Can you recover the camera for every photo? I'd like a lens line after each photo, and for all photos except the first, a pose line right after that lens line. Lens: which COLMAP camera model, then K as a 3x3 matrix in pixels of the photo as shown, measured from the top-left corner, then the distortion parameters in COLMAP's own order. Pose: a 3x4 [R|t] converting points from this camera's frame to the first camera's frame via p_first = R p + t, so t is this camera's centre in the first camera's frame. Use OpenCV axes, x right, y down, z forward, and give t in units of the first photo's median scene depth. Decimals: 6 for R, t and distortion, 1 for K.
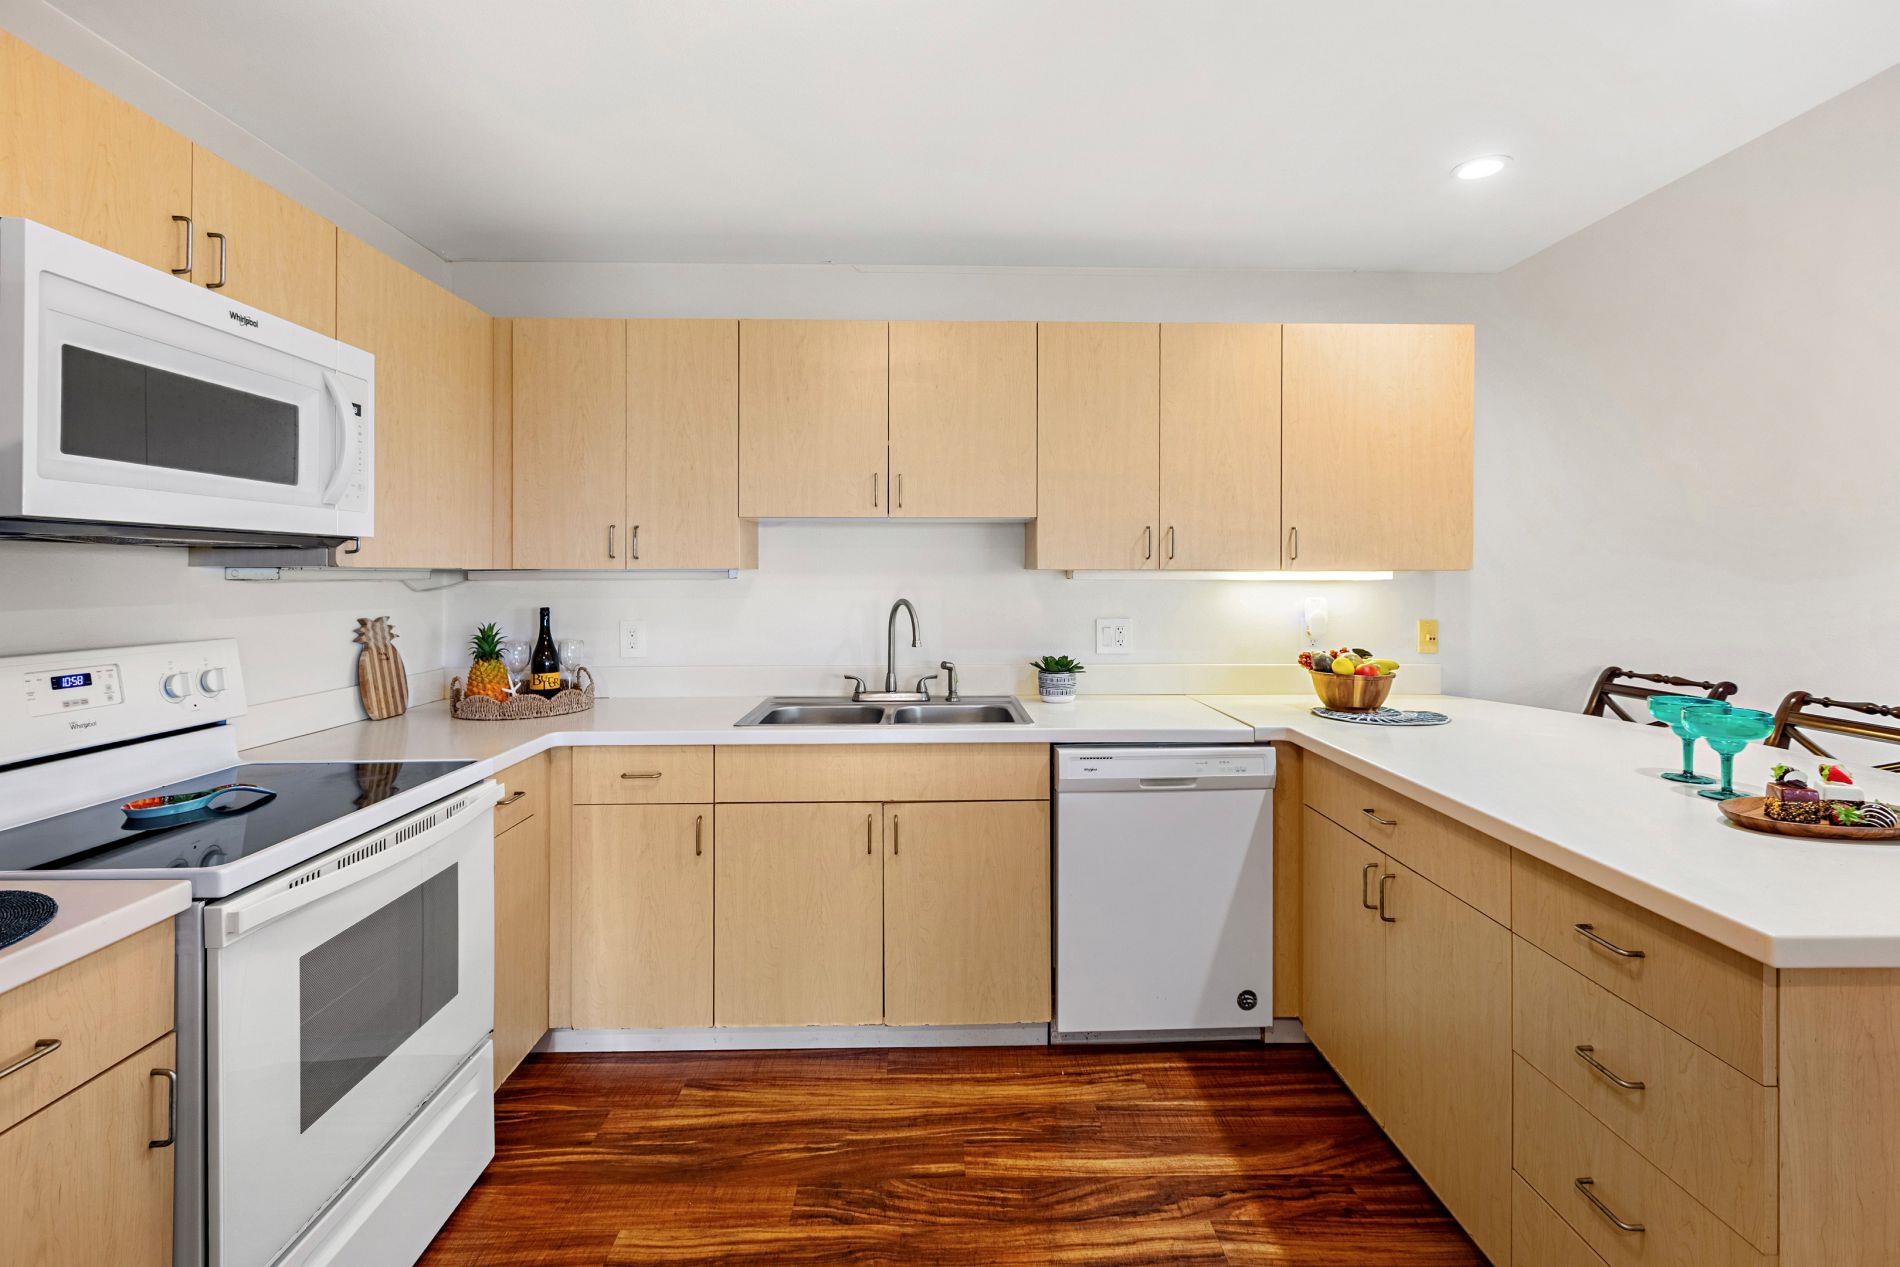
lens RADIAL K [[869.4, 0, 950.5], [0, 869.4, 570.0], [0, 0, 1]] dist [0.003075, 0.000289]
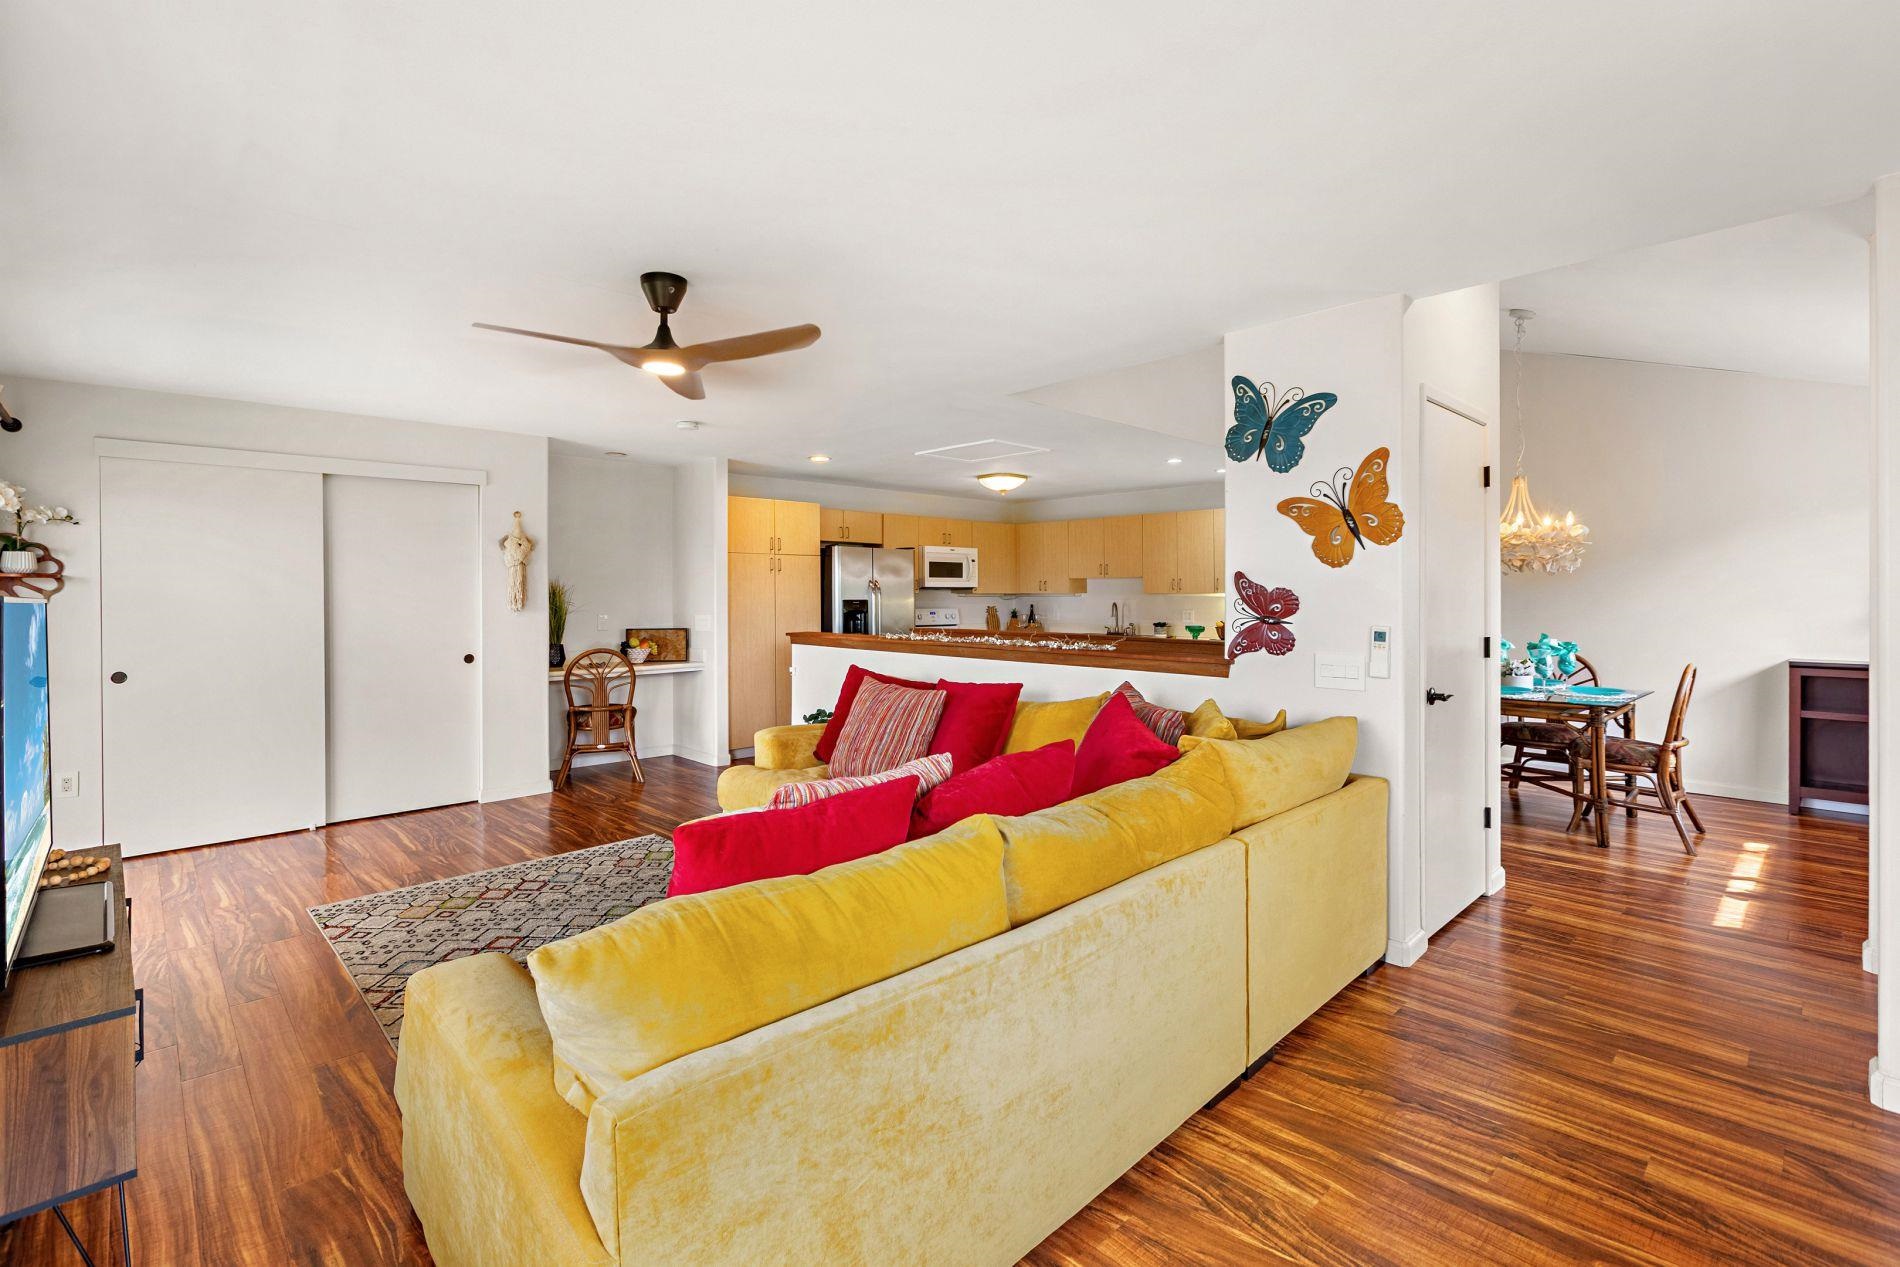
lens RADIAL K [[861.6, 0, 941.9], [0, 861.6, 589.3], [0, 0, 1]] dist [-0.000157, -0.000311]
pose [[0.671076, -0.007808, -0.741347, 2.196985], [0.005717, 0.999969, -0.005357, -0.002362], [0.741367, -0.000643, 0.671100, -1.876243]]
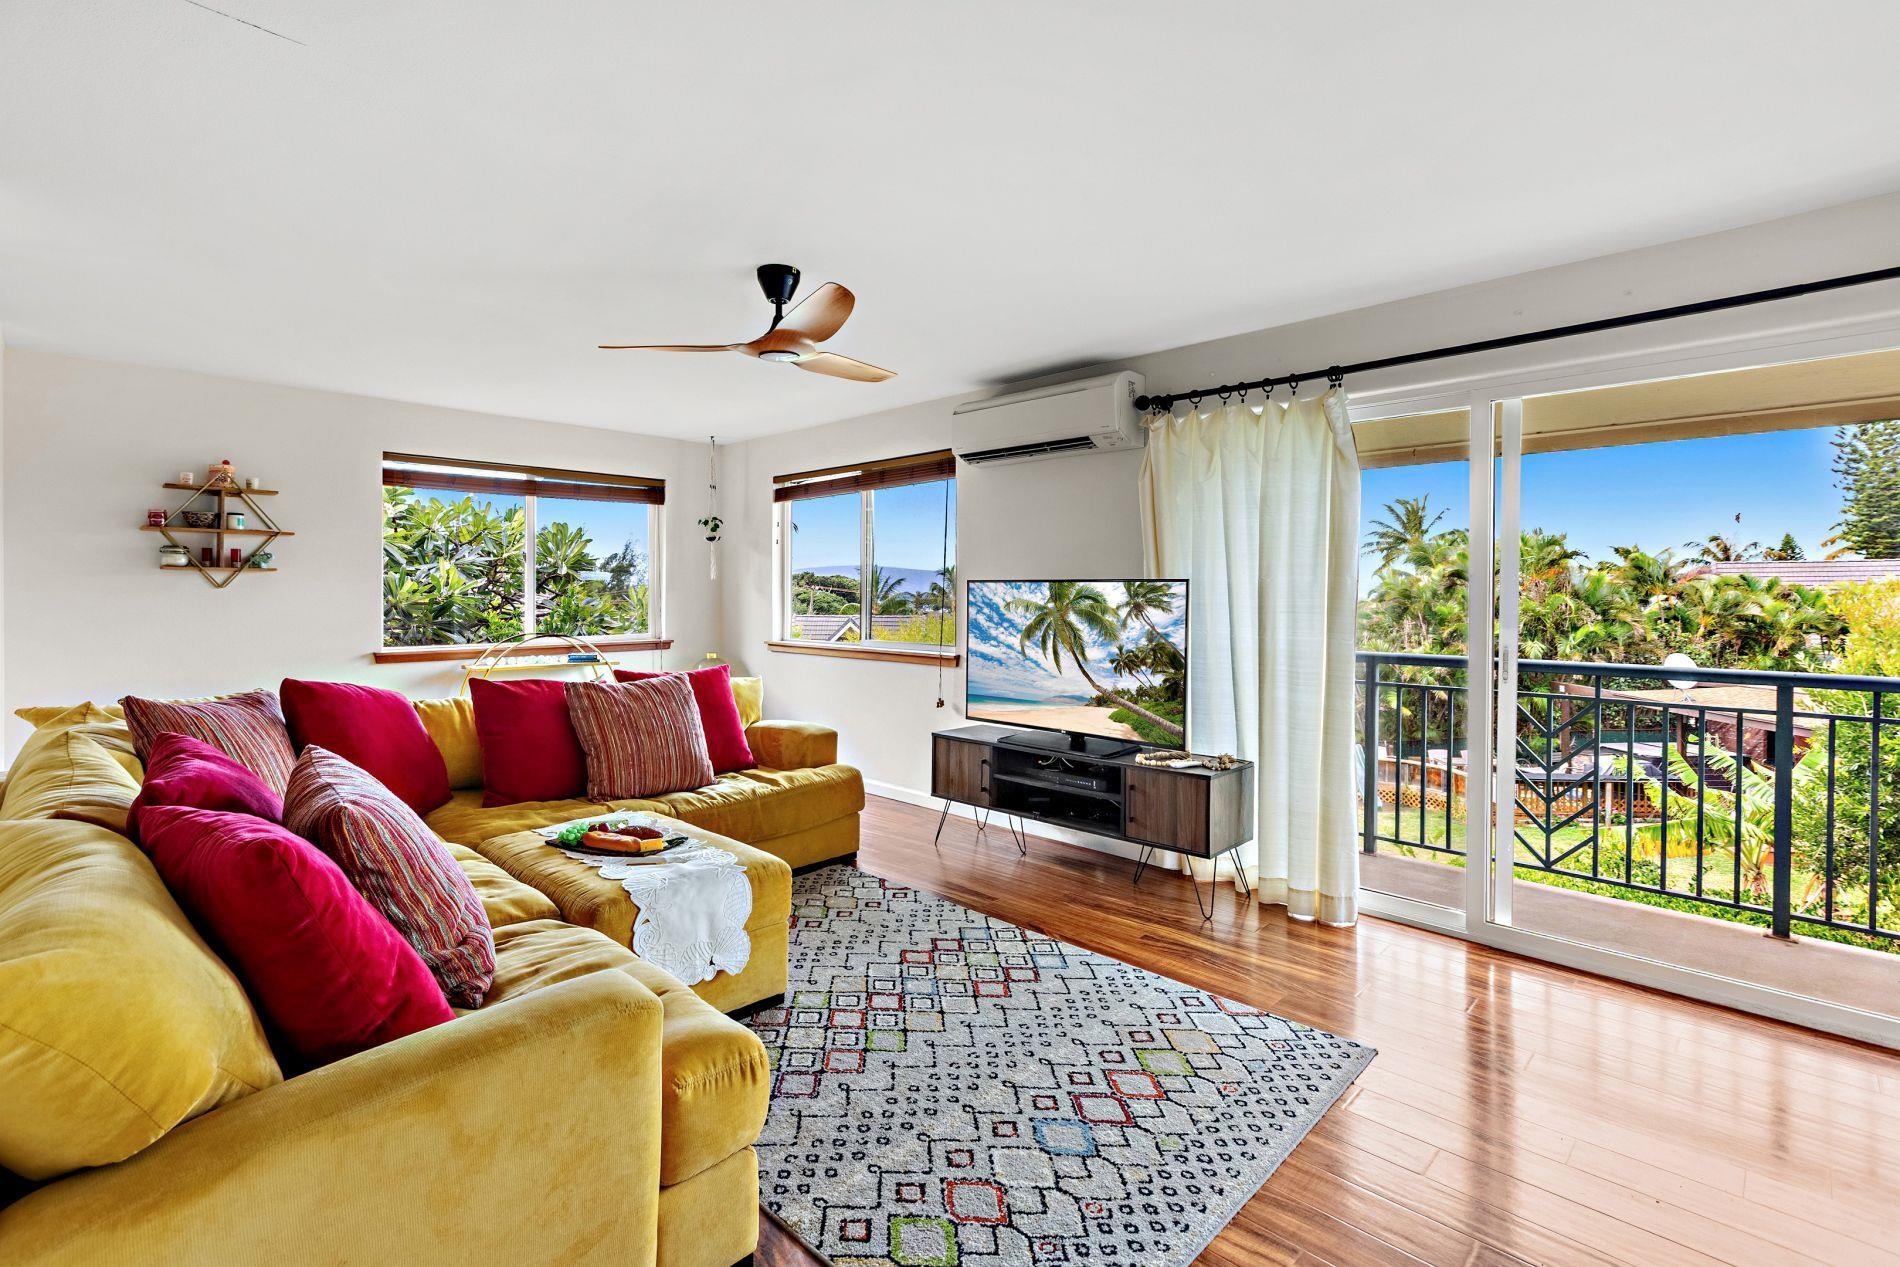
lens RADIAL K [[864.0, 0, 935.2], [0, 864.0, 602.6], [0, 0, 1]] dist [-0.001181, 0.000856]
pose [[-0.693761, -0.008306, 0.720158, -0.077348], [-0.004774, 0.999965, 0.006934, 0.029723], [-0.720190, 0.001373, -0.693776, -0.614919]]
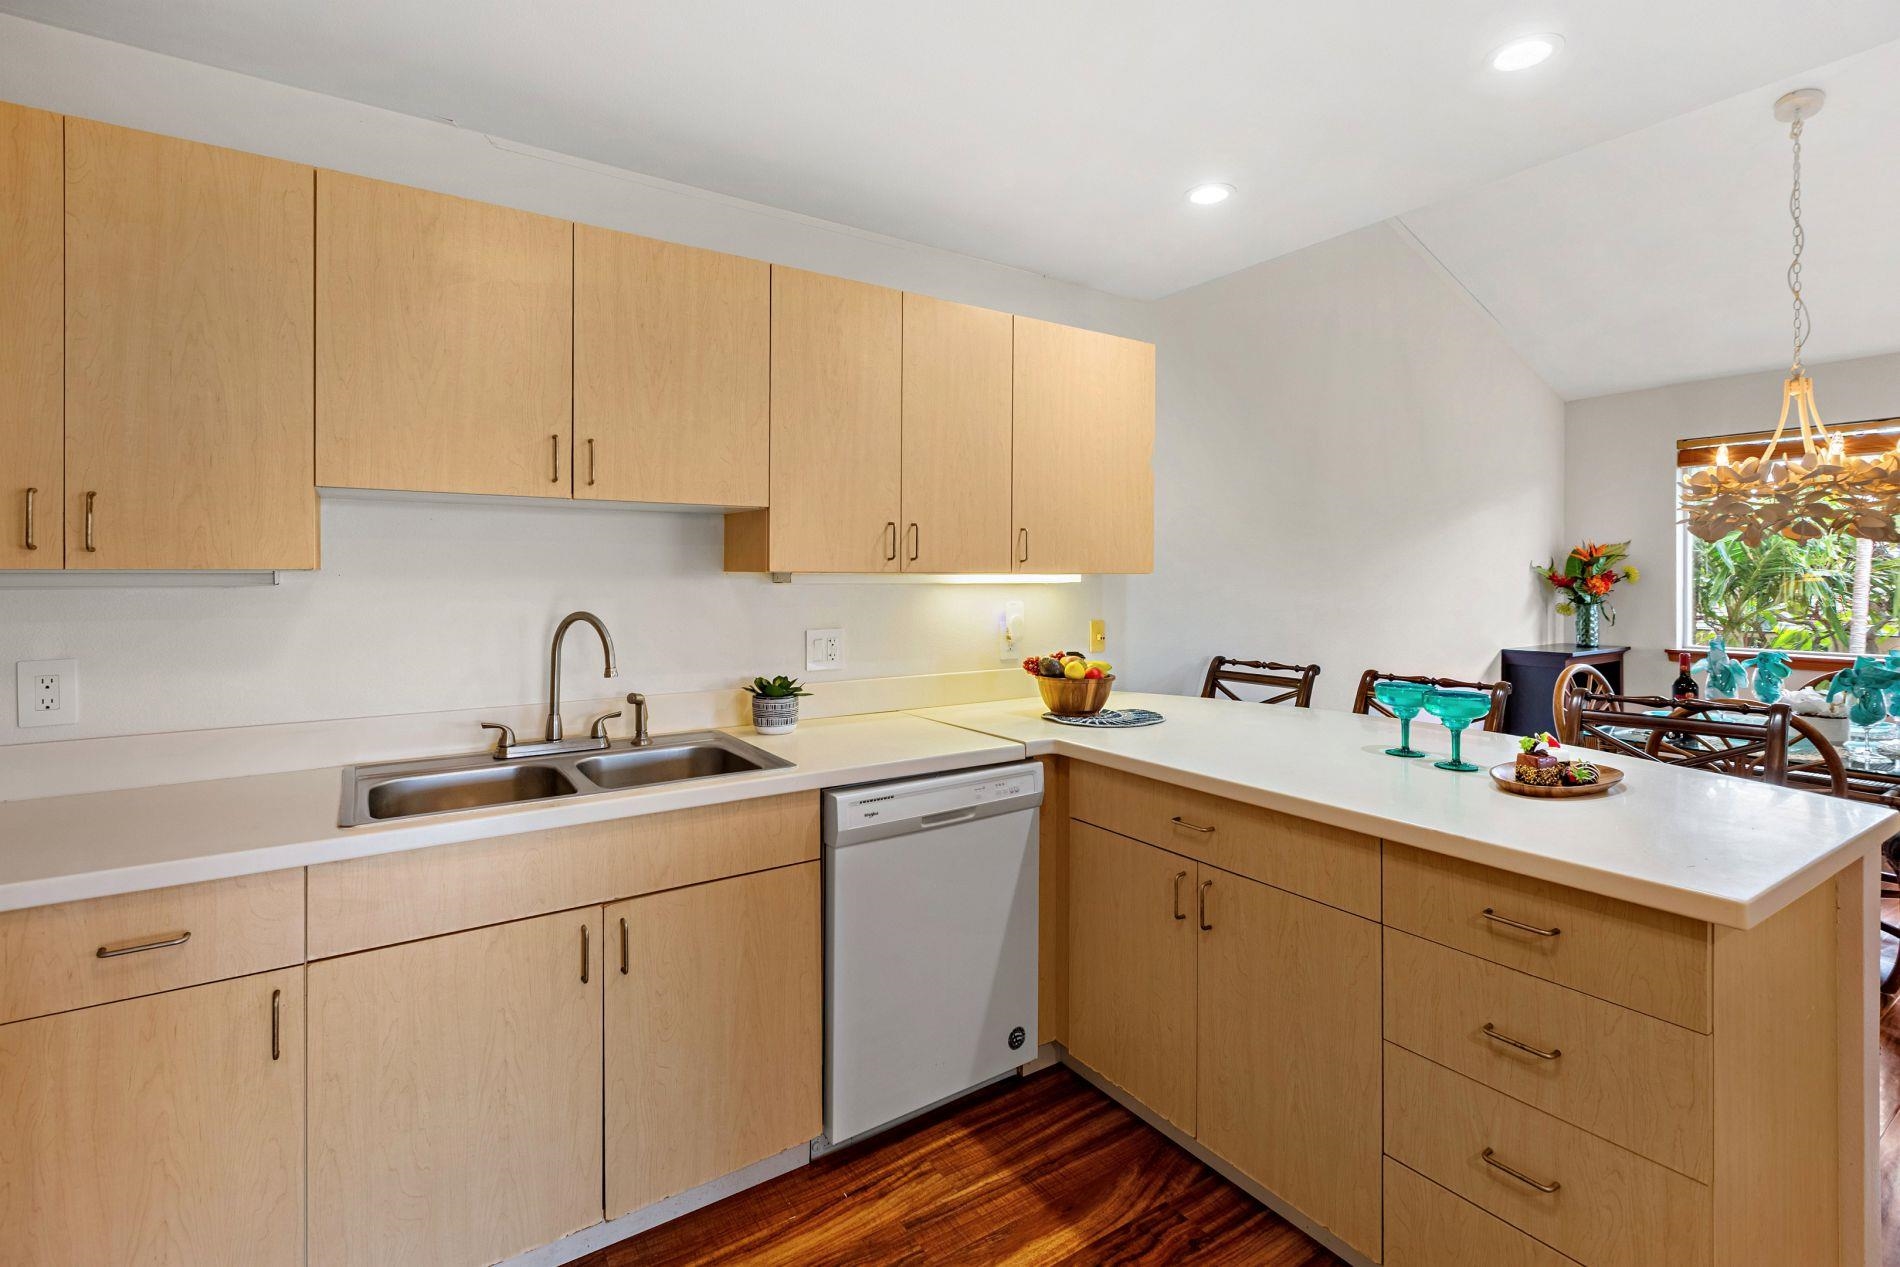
lens RADIAL K [[877.6, 0, 949.5], [0, 877.6, 575.4], [0, 0, 1]] dist [0.002302, 0.000341]
pose [[0.844111, -0.000050, 0.536169, -0.222441], [-0.002073, 0.999992, 0.003357, -0.000445], [-0.536165, -0.003945, 0.844104, 0.256156]]
